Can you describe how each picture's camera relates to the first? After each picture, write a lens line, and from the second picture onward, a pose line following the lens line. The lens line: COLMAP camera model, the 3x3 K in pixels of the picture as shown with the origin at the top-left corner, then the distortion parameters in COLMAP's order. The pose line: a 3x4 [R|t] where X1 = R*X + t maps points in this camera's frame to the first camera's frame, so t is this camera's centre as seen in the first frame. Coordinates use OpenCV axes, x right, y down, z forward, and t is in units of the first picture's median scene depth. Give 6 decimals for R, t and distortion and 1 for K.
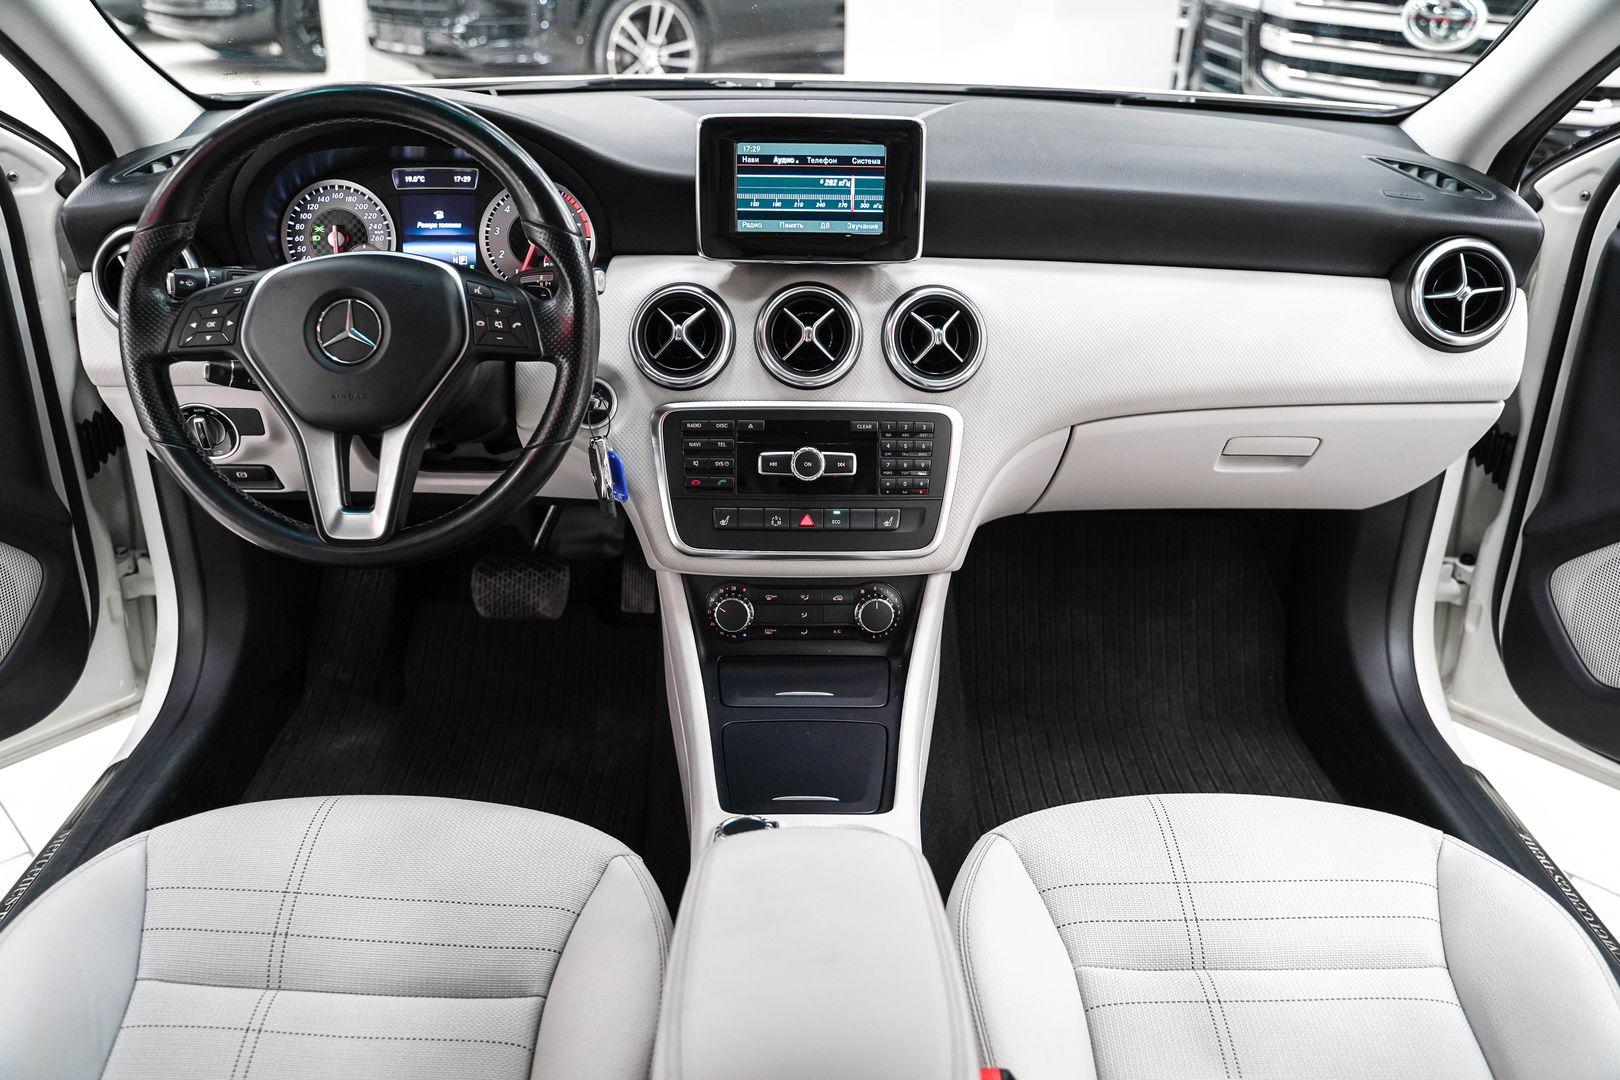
lens RADIAL K [[1324.5, 0, 813.9], [0, 1324.5, 540.4], [0, 0, 1]] dist [-0.120371, 0.094776]
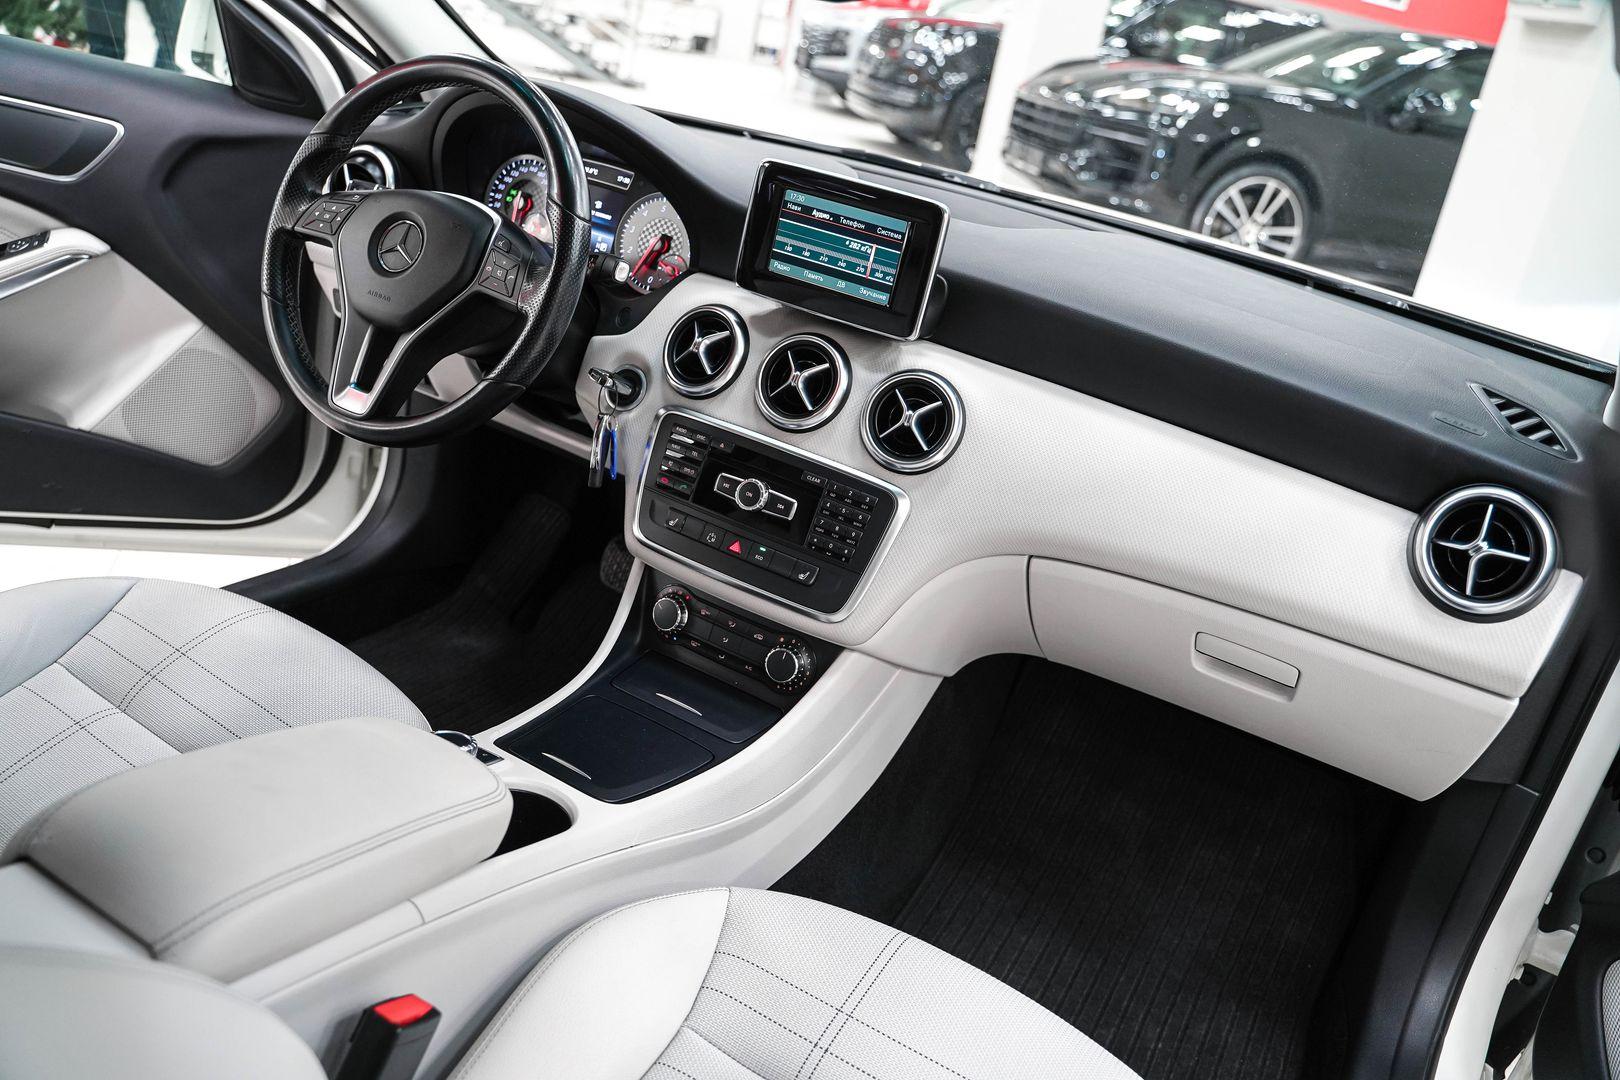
lens RADIAL K [[1324.5, 0, 802.9], [0, 1324.5, 536.8], [0, 0, 1]] dist [-0.120371, 0.094776]
pose [[0.846202, 0.327374, -0.420439, 0.474131], [-0.372378, 0.927684, -0.027133, -0.013892], [0.381152, 0.179522, 0.906915, 0.074961]]
